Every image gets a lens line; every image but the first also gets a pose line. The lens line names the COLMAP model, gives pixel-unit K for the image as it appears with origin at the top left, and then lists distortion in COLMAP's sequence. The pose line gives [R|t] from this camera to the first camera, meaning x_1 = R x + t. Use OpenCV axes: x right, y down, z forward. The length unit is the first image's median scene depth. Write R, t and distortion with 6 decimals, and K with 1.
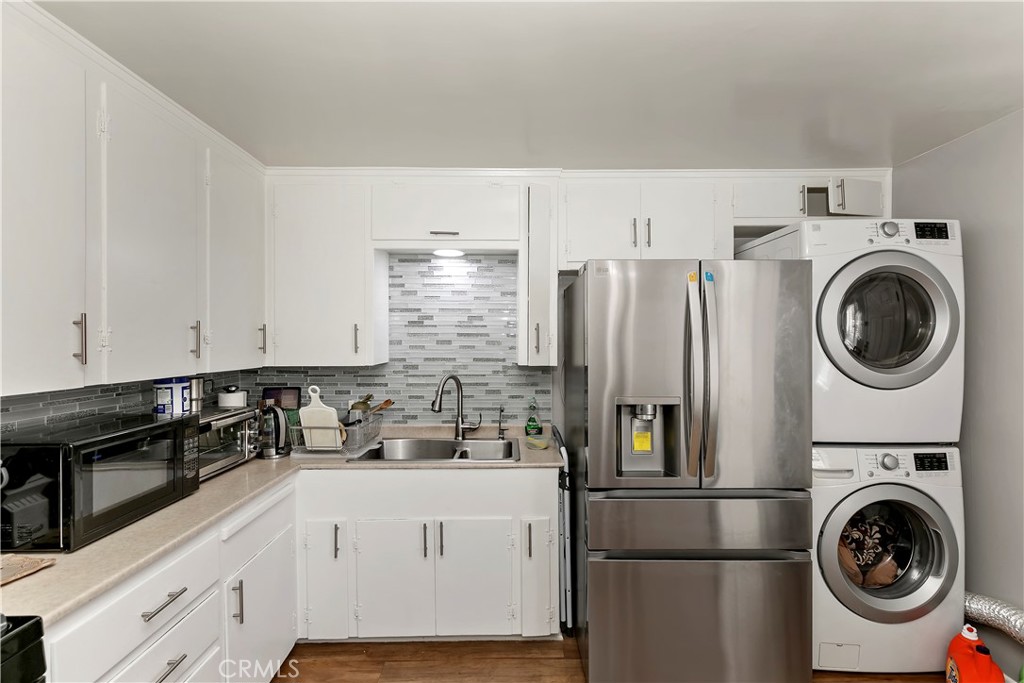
lens RADIAL K [[474.0, 0, 511.7], [0, 474.0, 339.4], [0, 0, 1]] dist [0.001701, -0.000034]
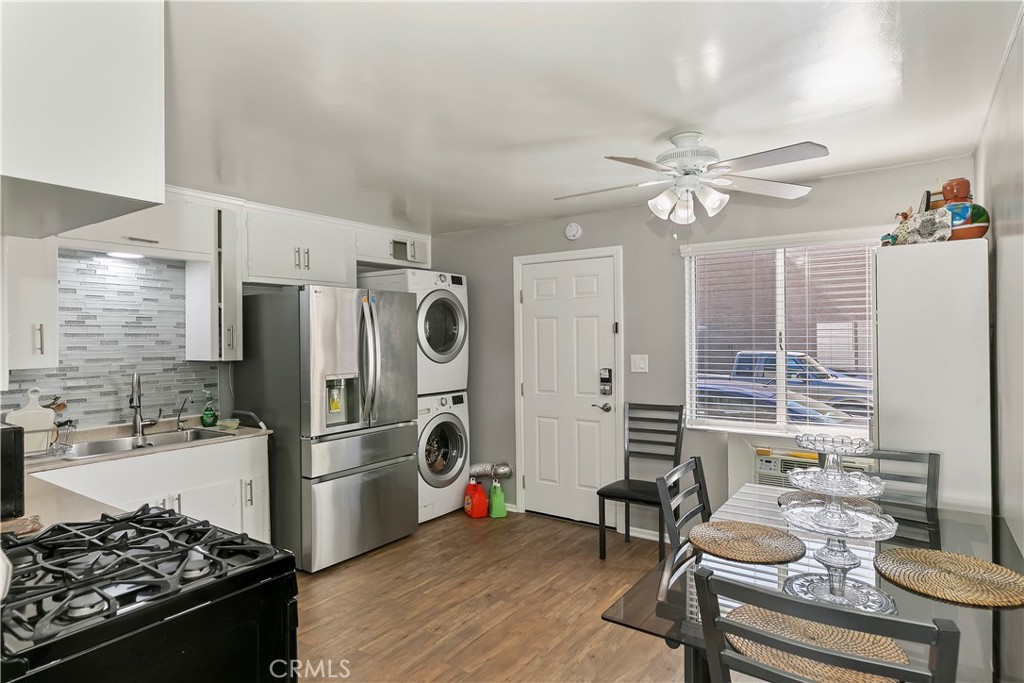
lens RADIAL K [[584.2, 0, 512.0], [0, 584.2, 341.5], [0, 0, 1]] dist [0.001802, 0.000509]
pose [[0.575096, -0.013728, 0.817971, -0.793655], [0.007693, 0.999906, 0.011373, -0.004511], [-0.818050, -0.000248, 0.575147, -0.467050]]
